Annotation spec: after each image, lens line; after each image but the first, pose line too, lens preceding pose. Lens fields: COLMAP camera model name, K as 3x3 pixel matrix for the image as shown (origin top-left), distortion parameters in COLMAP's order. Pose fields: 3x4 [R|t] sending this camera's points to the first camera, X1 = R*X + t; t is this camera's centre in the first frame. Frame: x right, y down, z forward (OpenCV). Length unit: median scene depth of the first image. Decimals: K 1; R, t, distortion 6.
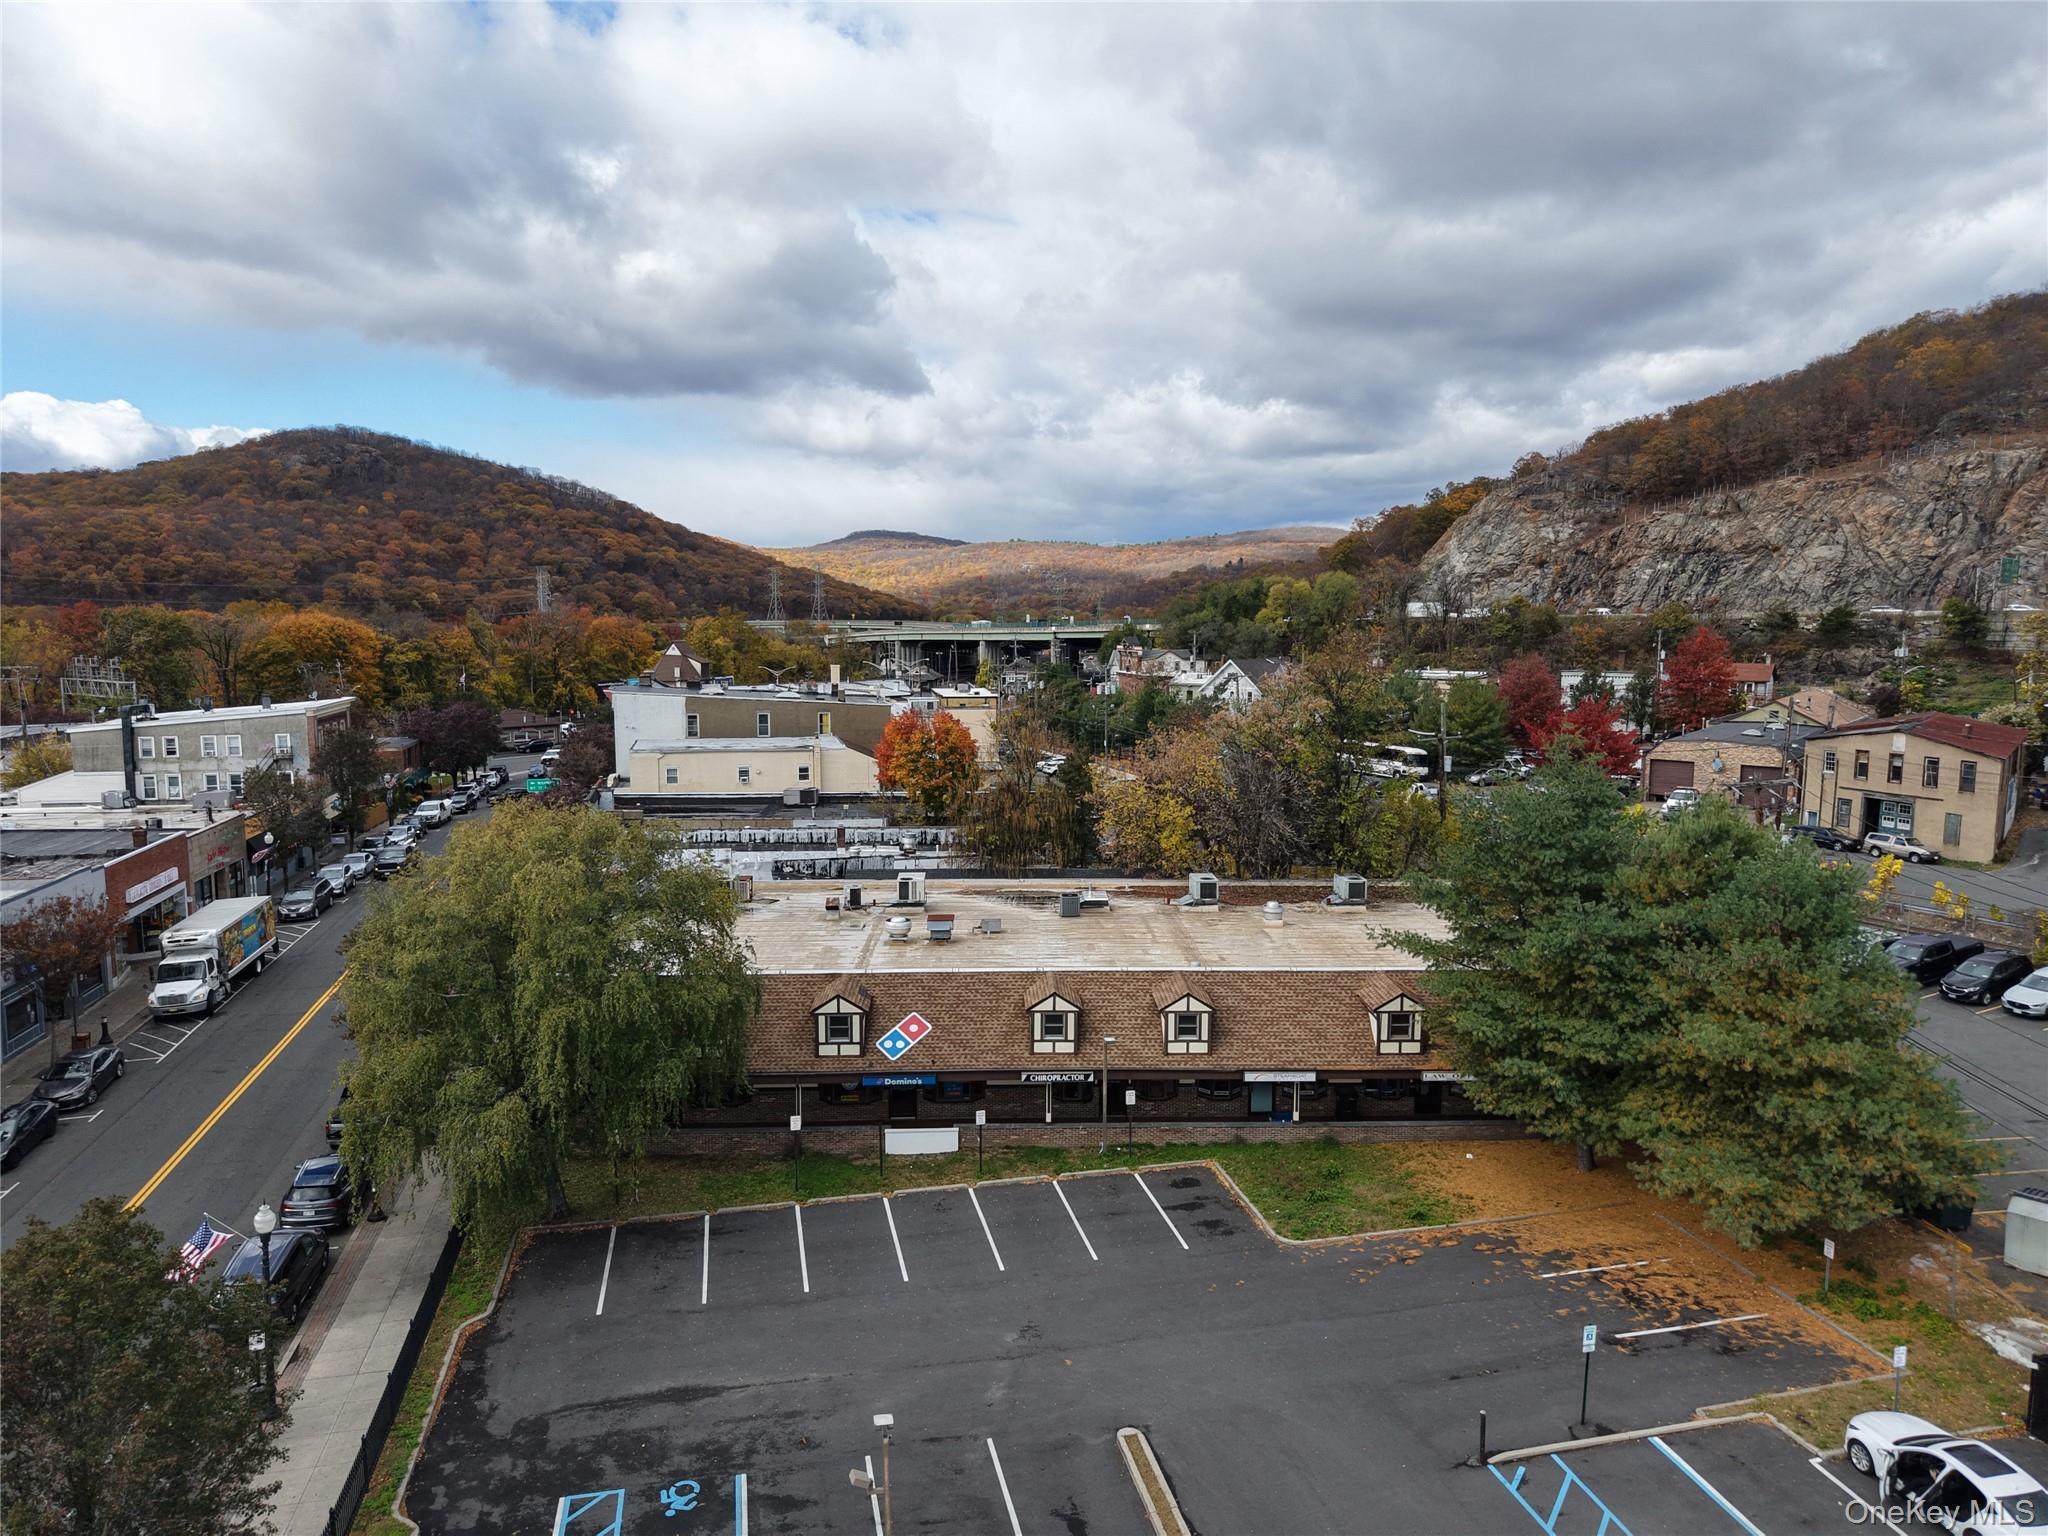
lens RADIAL K [[1375.4, 0, 1031.6], [0, 1375.4, 769.3], [0, 0, 1]] dist [0.002928, -0.002432]
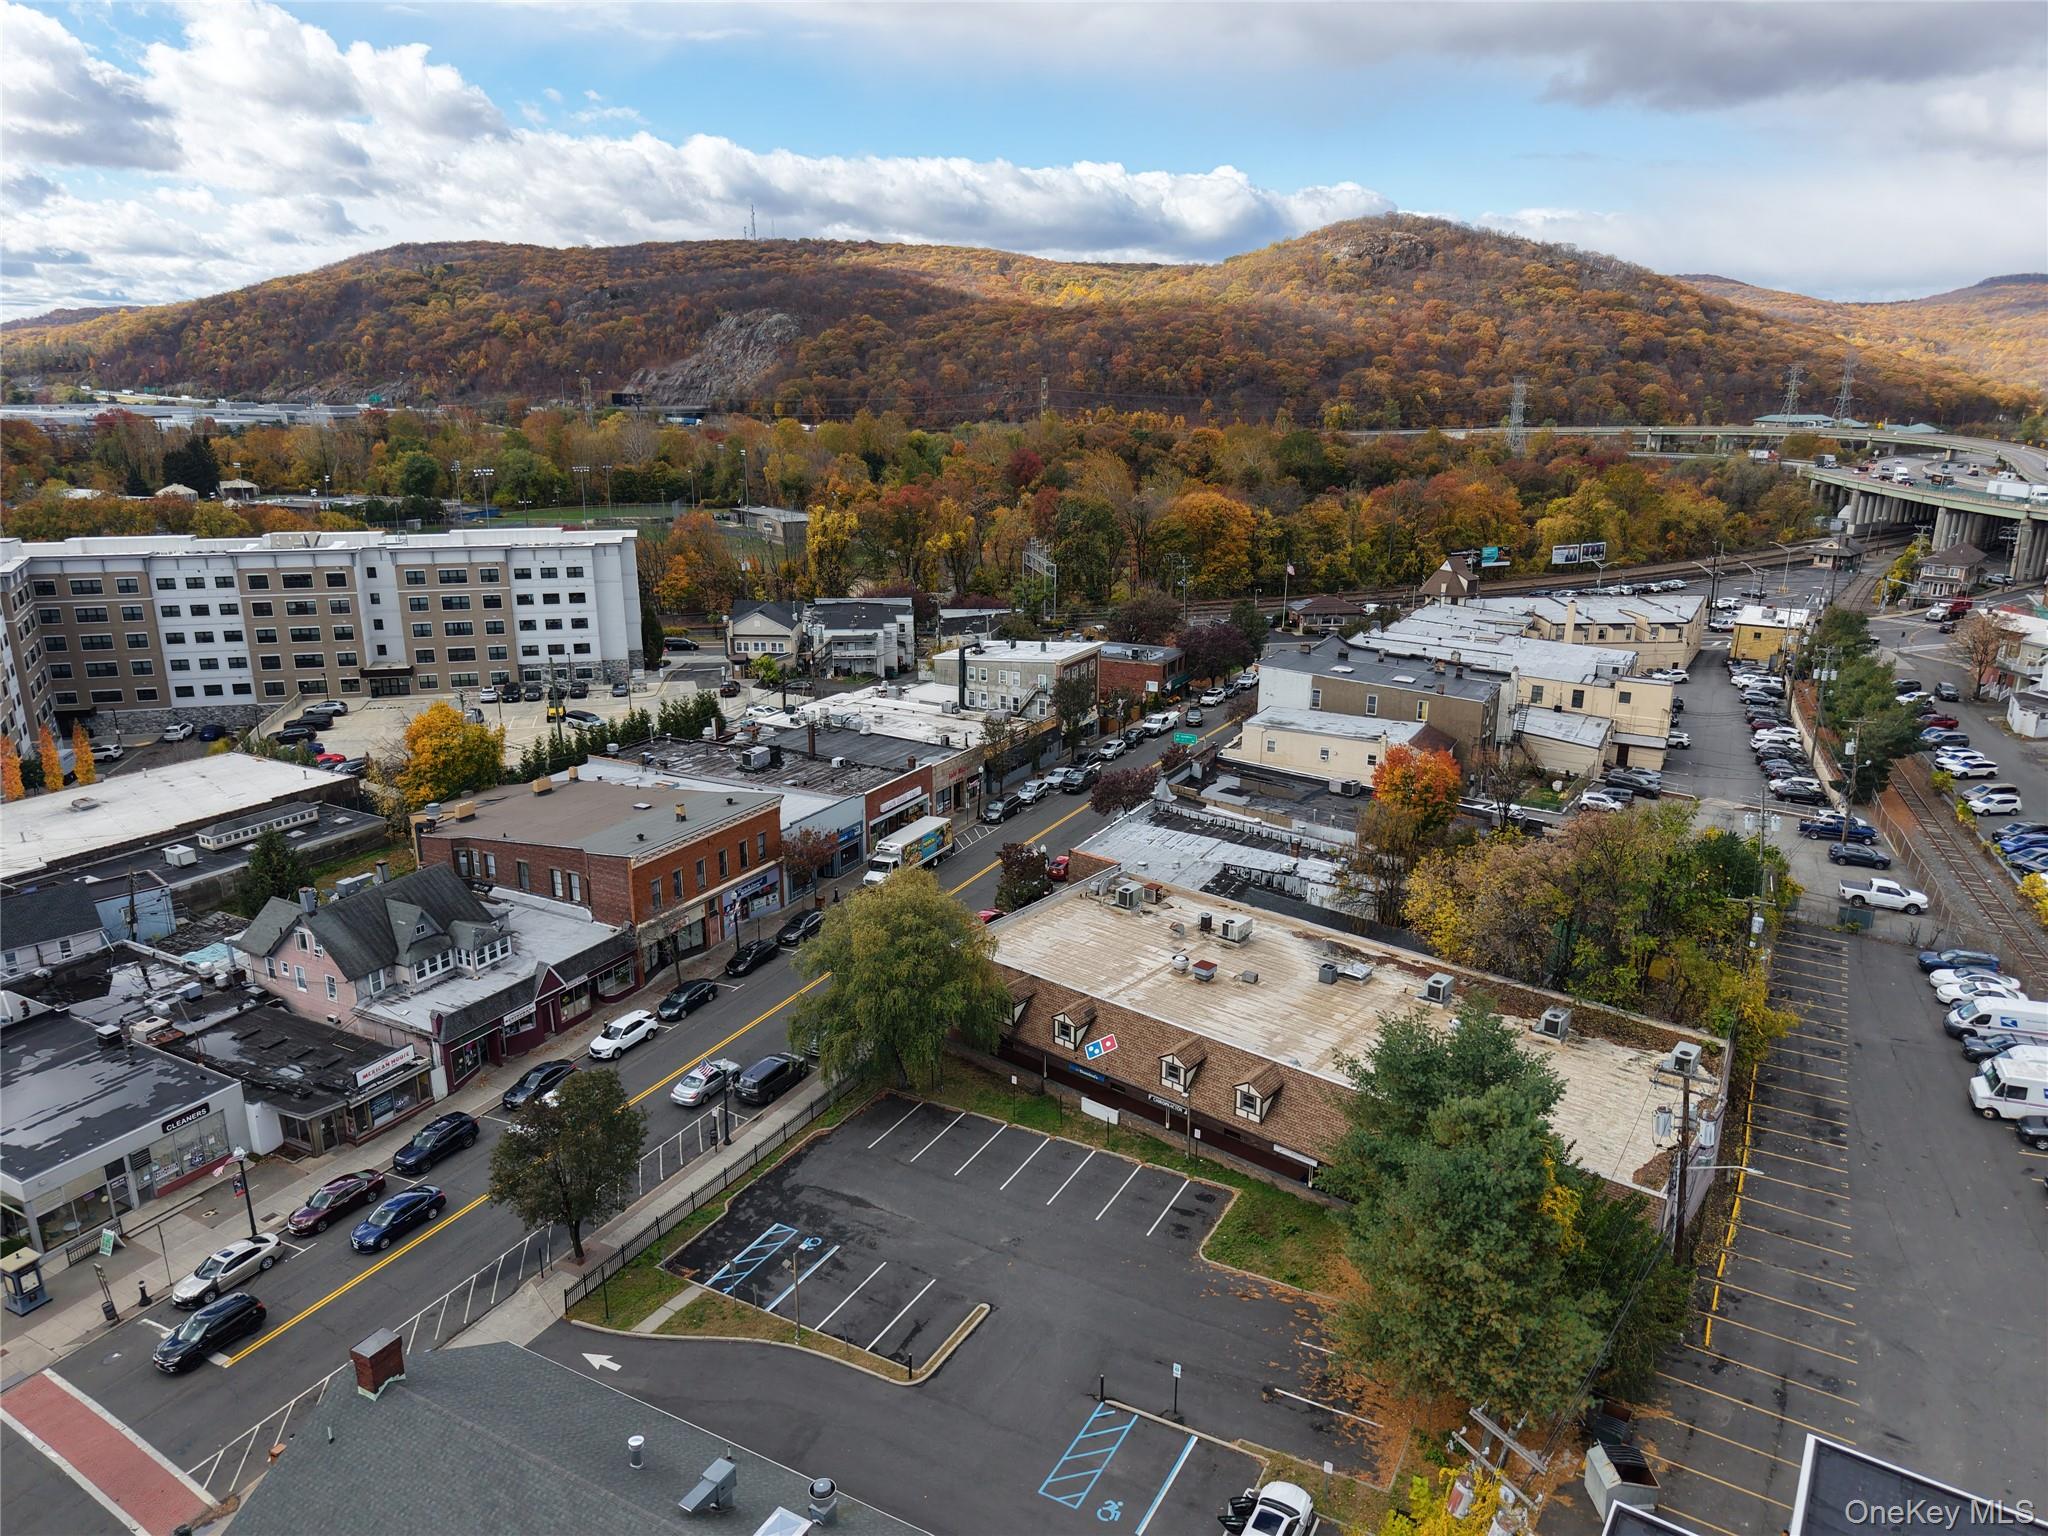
lens RADIAL K [[1371.1, 0, 1030.1], [0, 1371.1, 768.8], [0, 0, 1]] dist [0.006880, -0.004524]
pose [[0.753588, 0.185670, -0.630581, 0.408307], [-0.078101, 0.977776, 0.194564, -0.221517], [0.652691, -0.097372, 0.751341, -0.122321]]
